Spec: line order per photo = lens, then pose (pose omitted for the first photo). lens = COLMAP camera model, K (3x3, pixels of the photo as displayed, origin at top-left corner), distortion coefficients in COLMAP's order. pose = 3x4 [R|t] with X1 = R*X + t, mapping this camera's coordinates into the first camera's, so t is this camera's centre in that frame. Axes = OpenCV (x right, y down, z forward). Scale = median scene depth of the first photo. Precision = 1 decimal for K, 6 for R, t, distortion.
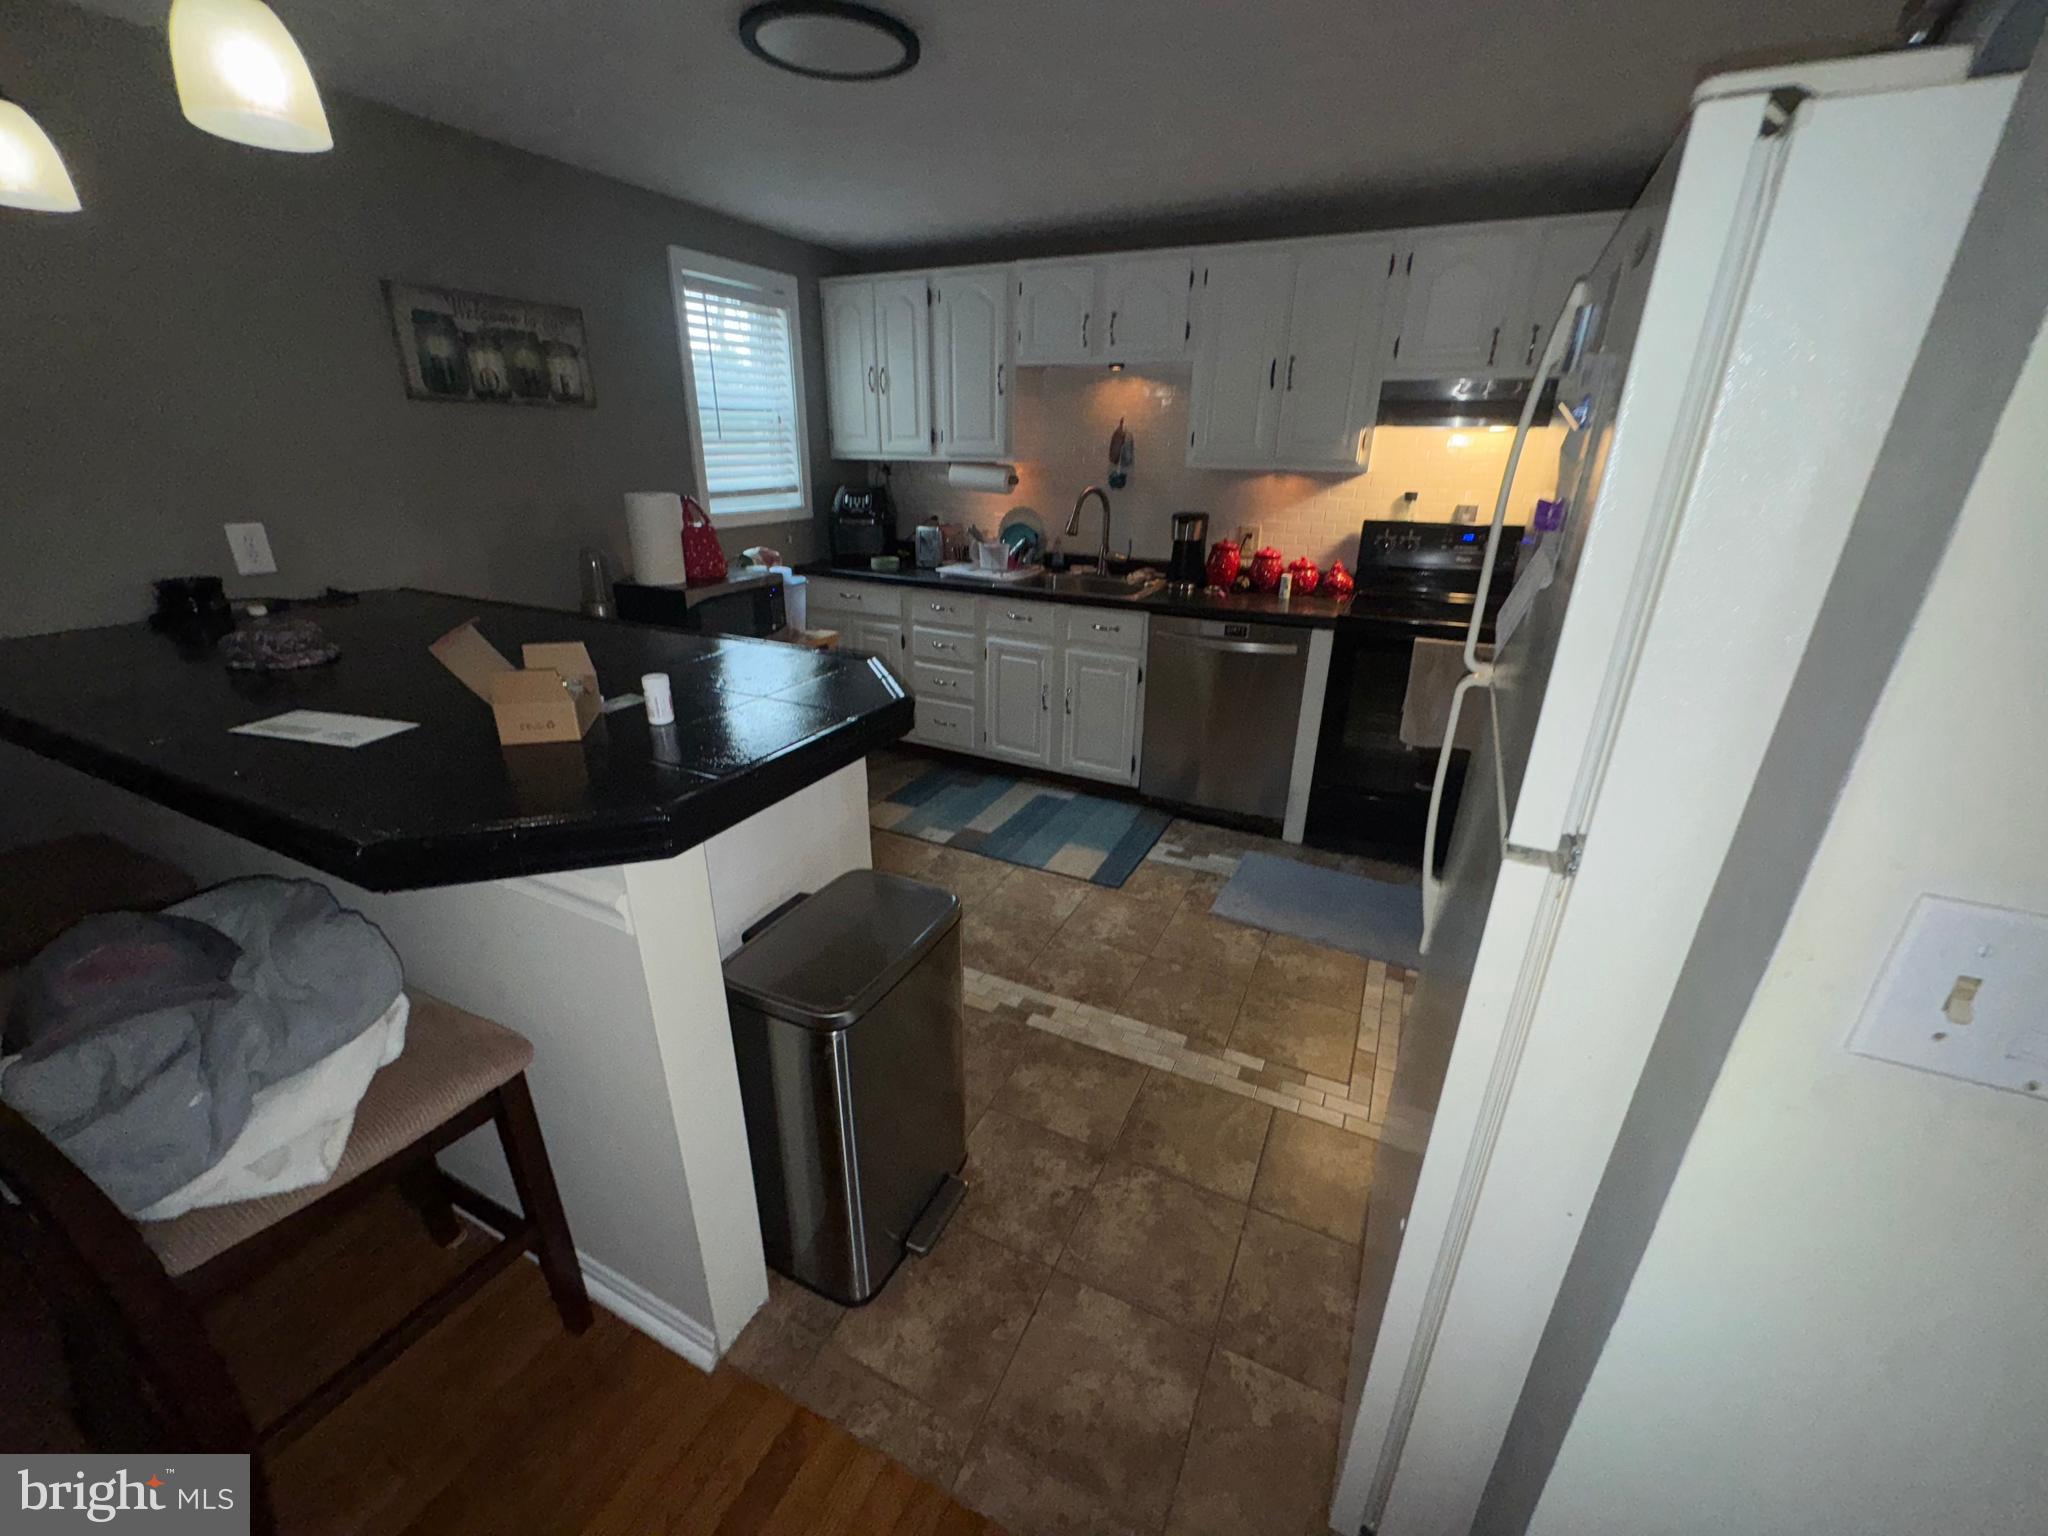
lens RADIAL K [[820.5, 0, 1024.0], [0, 820.5, 768.0], [0, 0, 1]] dist [-0.002050, -0.000814]
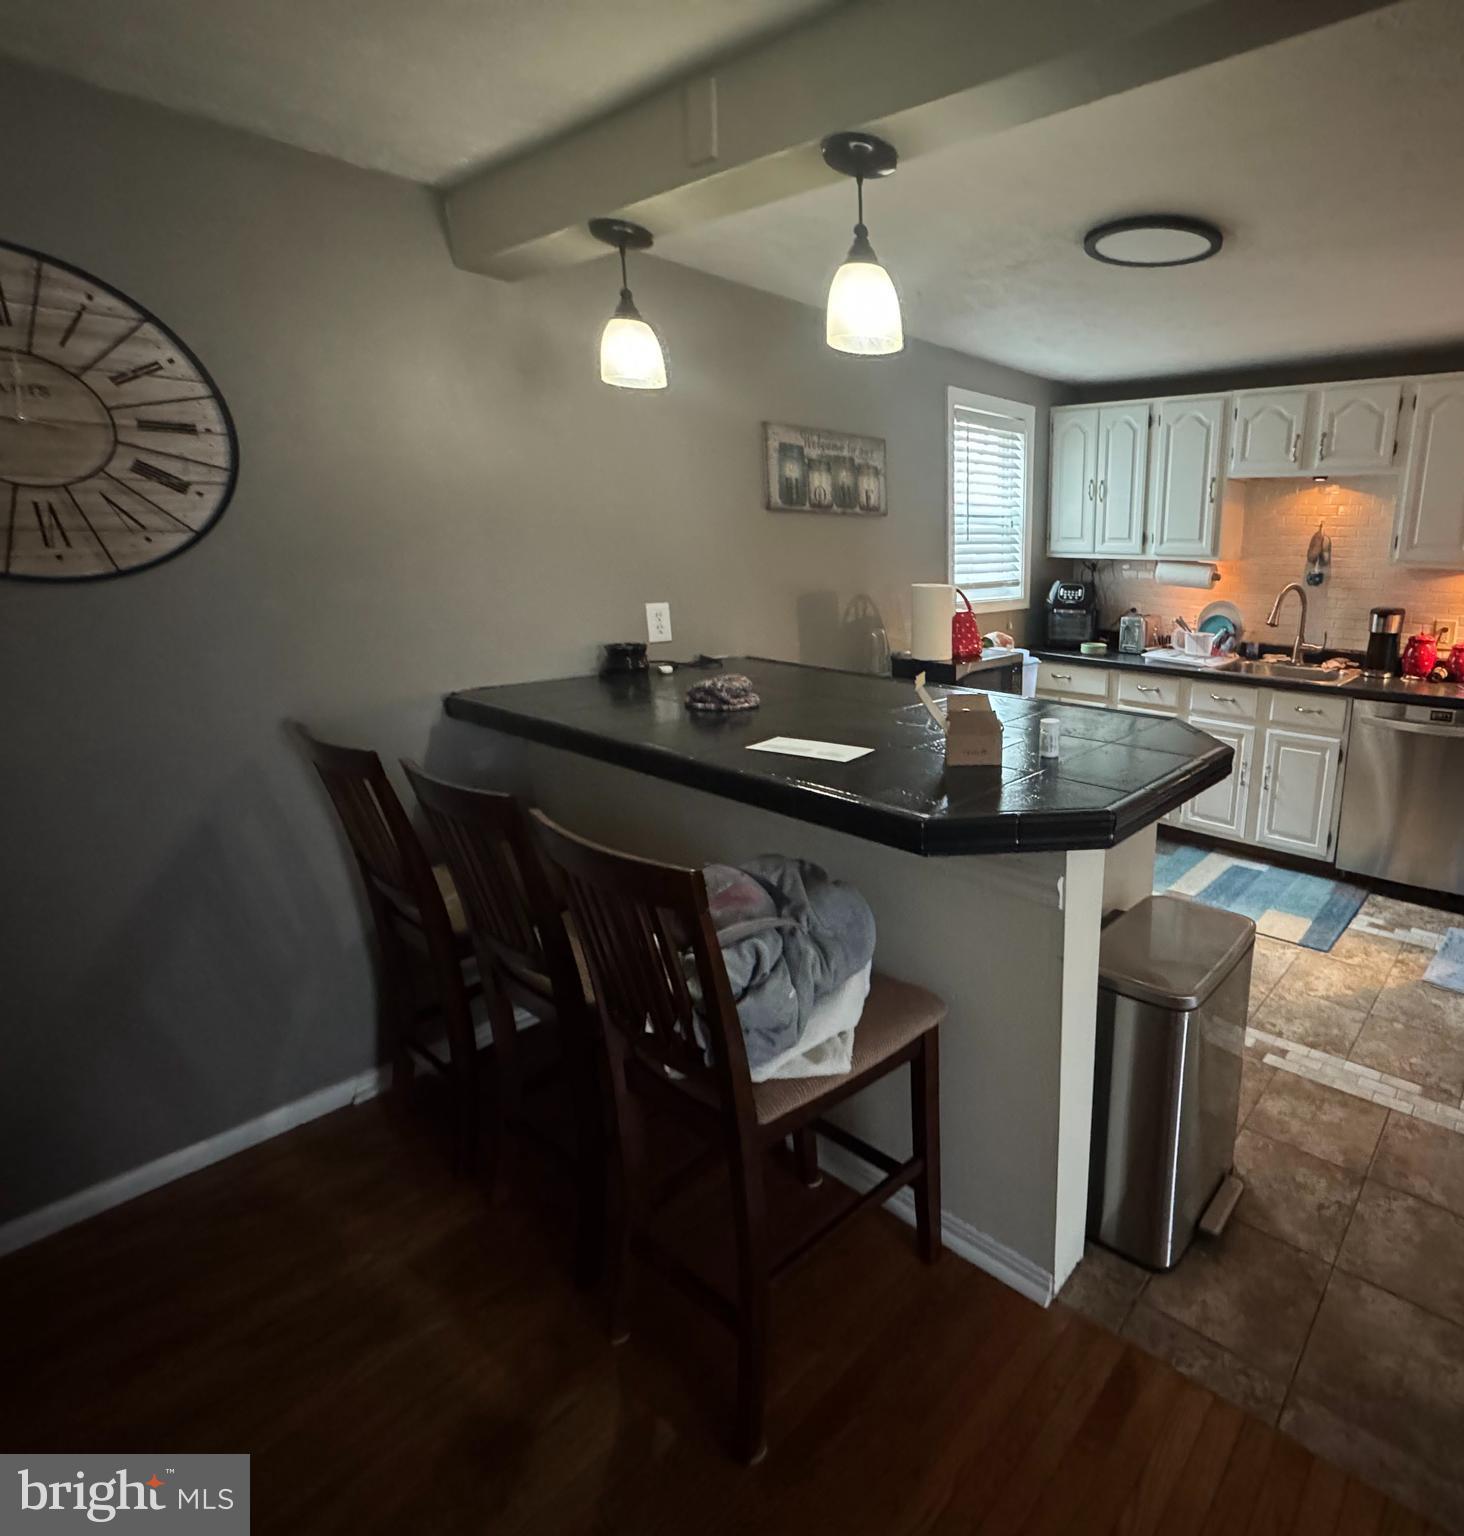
lens RADIAL K [[1002.4, 0, 732.0], [0, 1002.4, 822.1], [0, 0, 1]] dist [-0.003298, -0.003043]
pose [[0.988650, 0.041551, -0.144374, -0.494835], [-0.056361, 0.993384, -0.100057, 0.162707], [0.139261, 0.107059, 0.984451, -0.419616]]
